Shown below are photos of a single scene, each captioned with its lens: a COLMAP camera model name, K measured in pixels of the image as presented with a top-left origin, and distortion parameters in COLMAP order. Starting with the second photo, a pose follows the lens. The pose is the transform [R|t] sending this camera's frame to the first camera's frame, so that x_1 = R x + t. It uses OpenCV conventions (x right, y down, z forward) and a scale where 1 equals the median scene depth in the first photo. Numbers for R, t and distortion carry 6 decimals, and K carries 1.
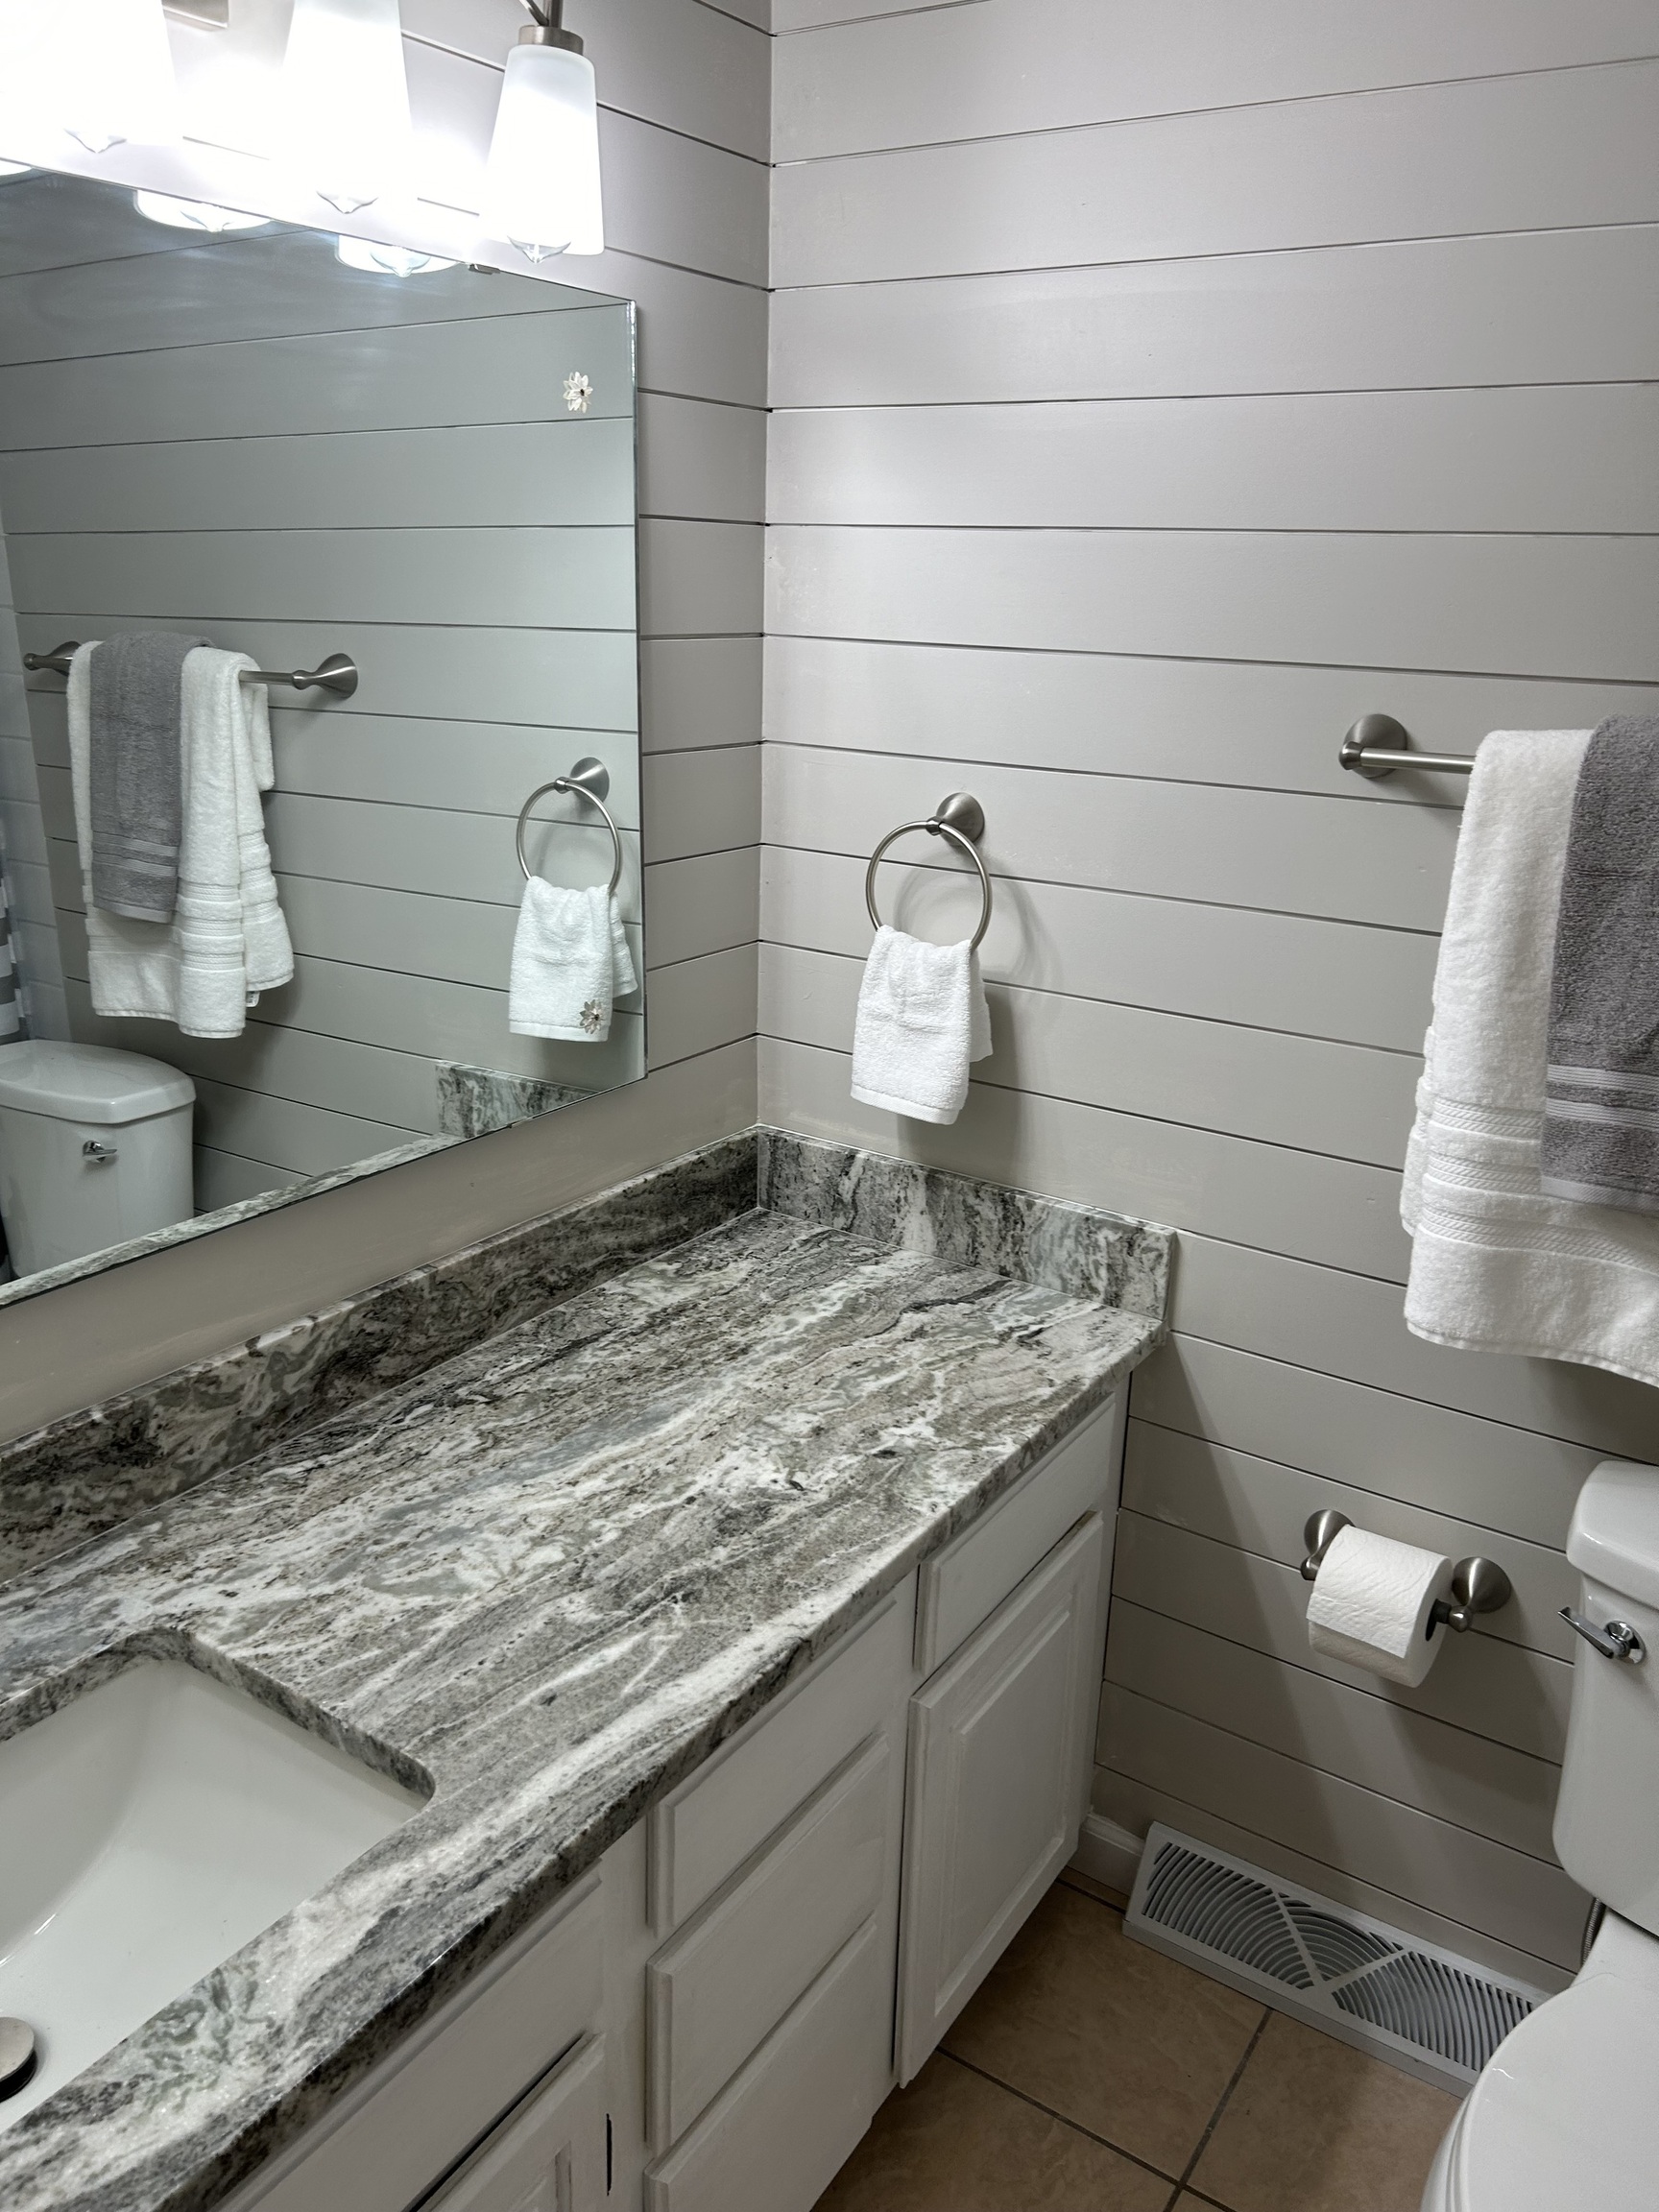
lens RADIAL K [[1673.0, 0, 828.0], [0, 1673.0, 1109.9], [0, 0, 1]] dist [0.054270, -0.051378]
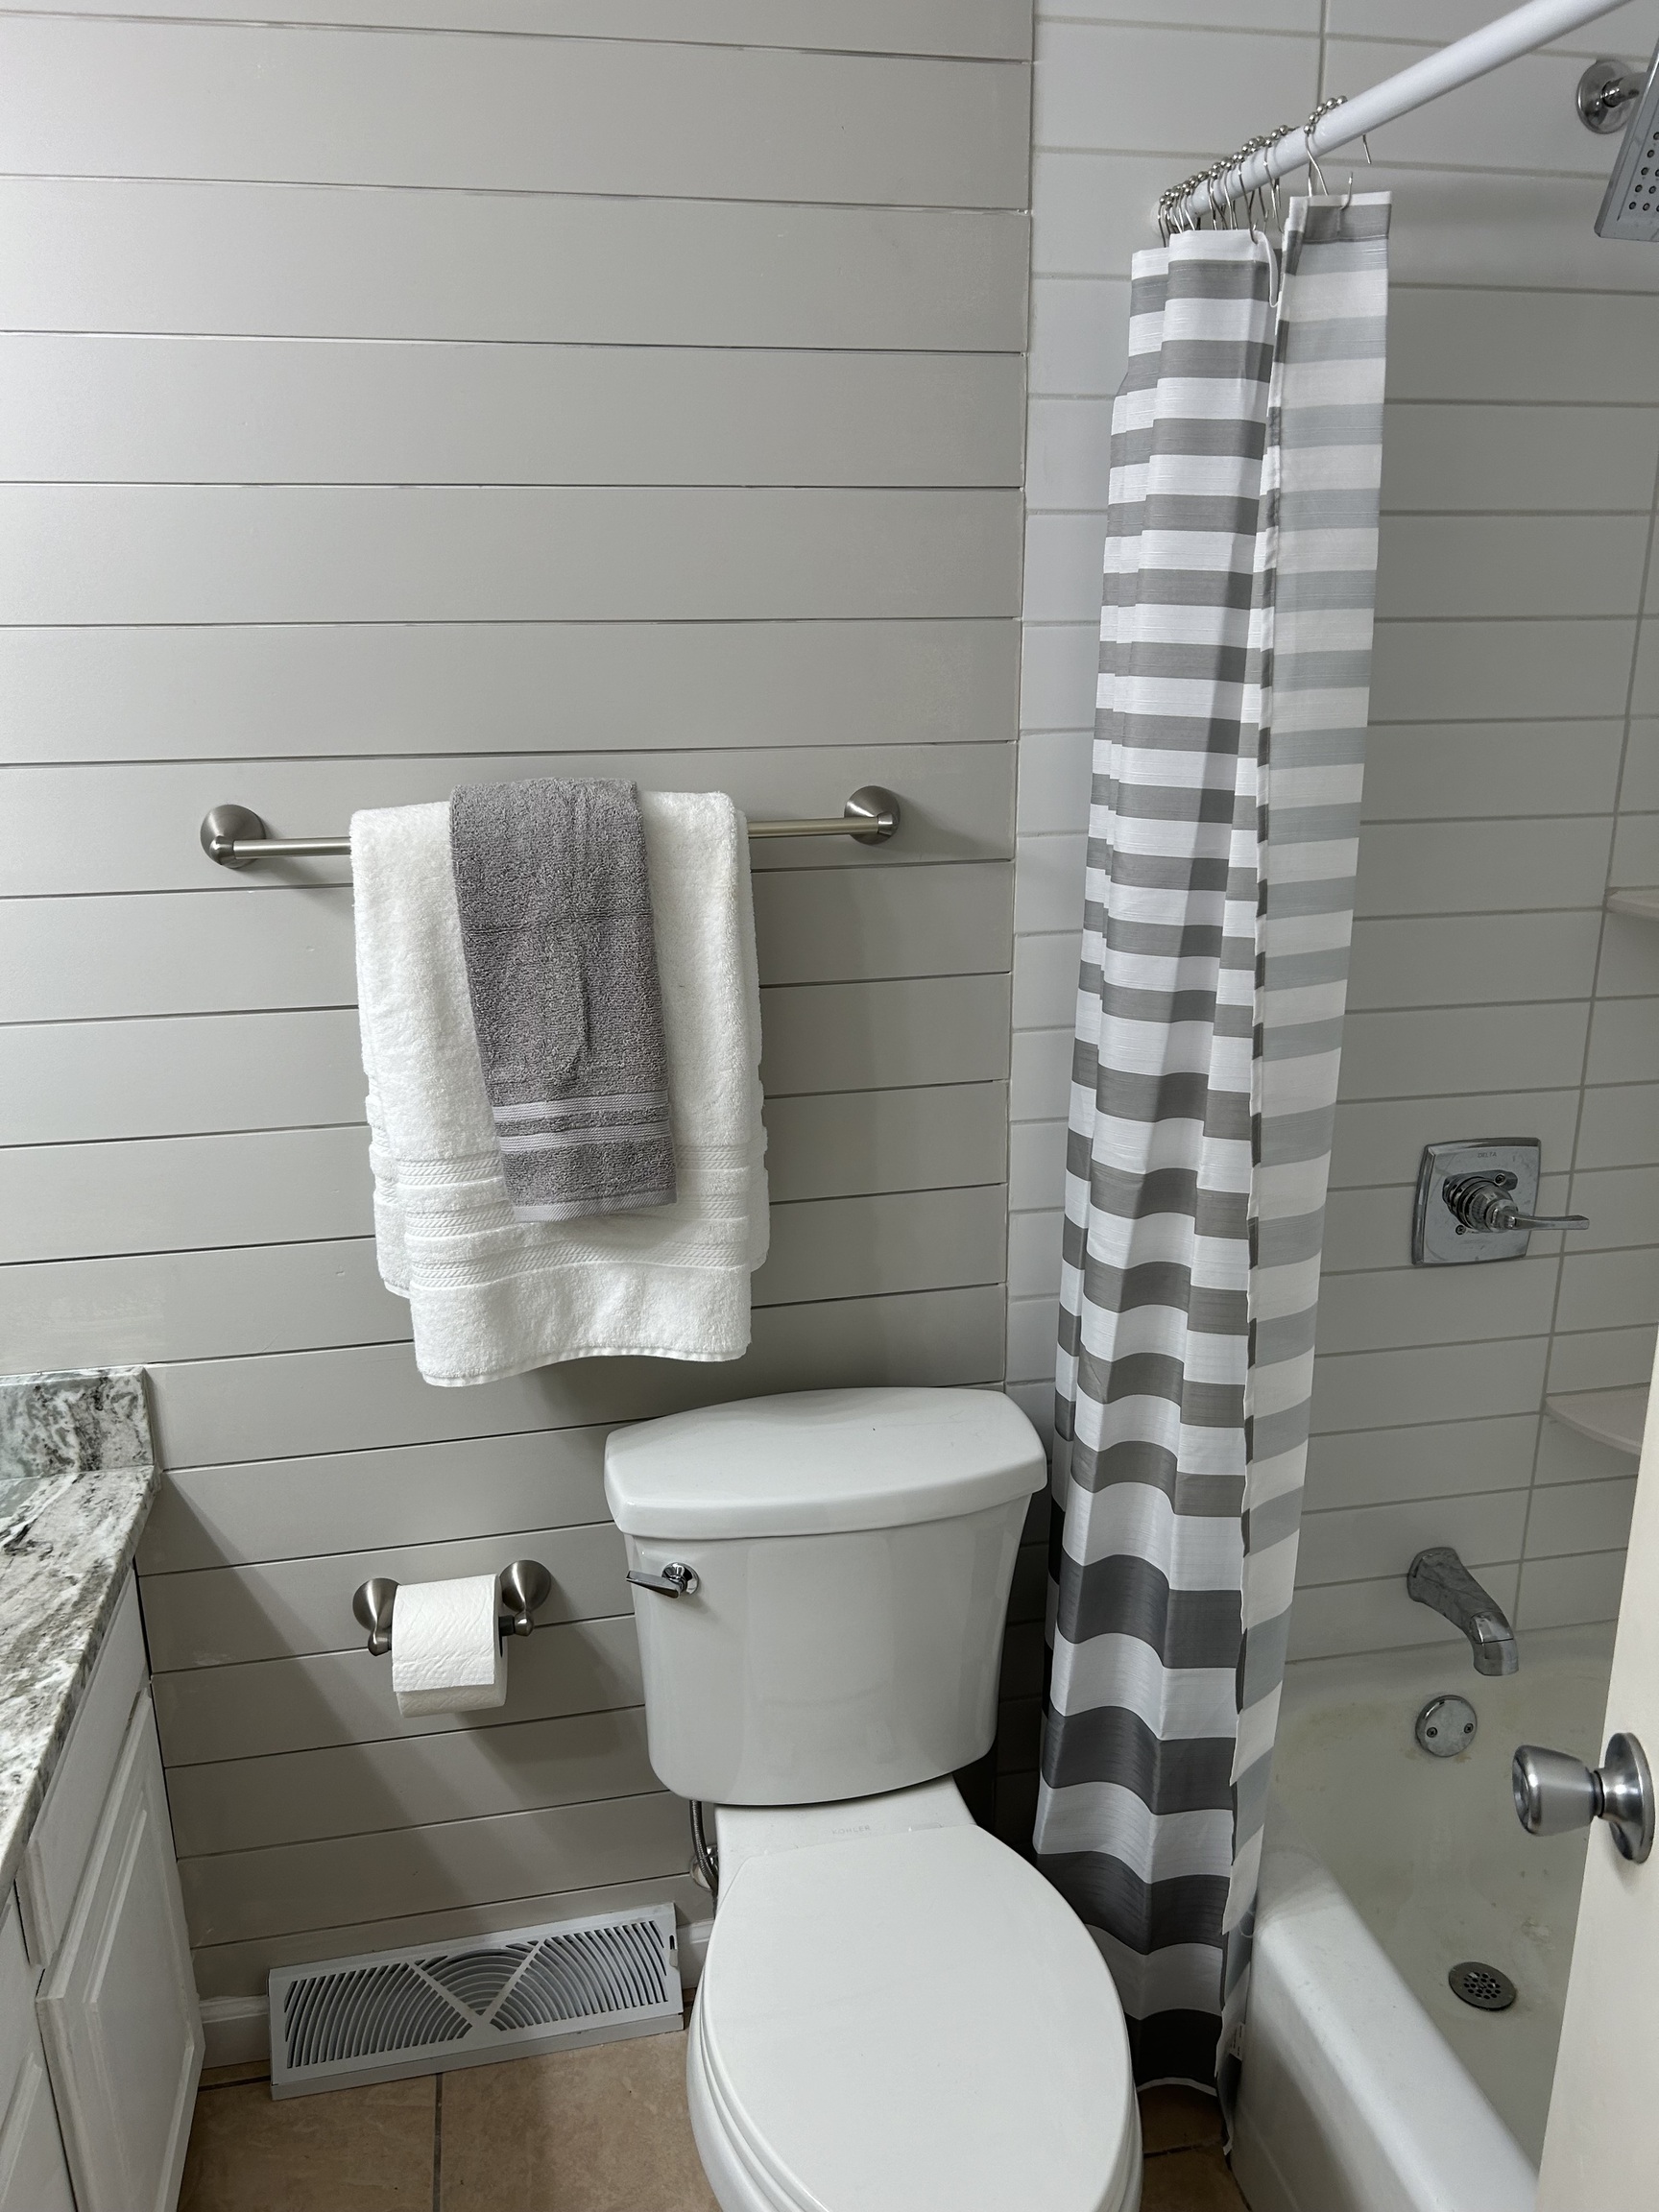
lens RADIAL K [[1673.0, 0, 826.6], [0, 1673.0, 1105.6], [0, 0, 1]] dist [0.054270, -0.051378]
pose [[0.712604, -0.238784, 0.659680, -0.122869], [0.249689, 0.965049, 0.079597, -0.055734], [-0.655630, 0.107994, 0.747320, 0.046079]]
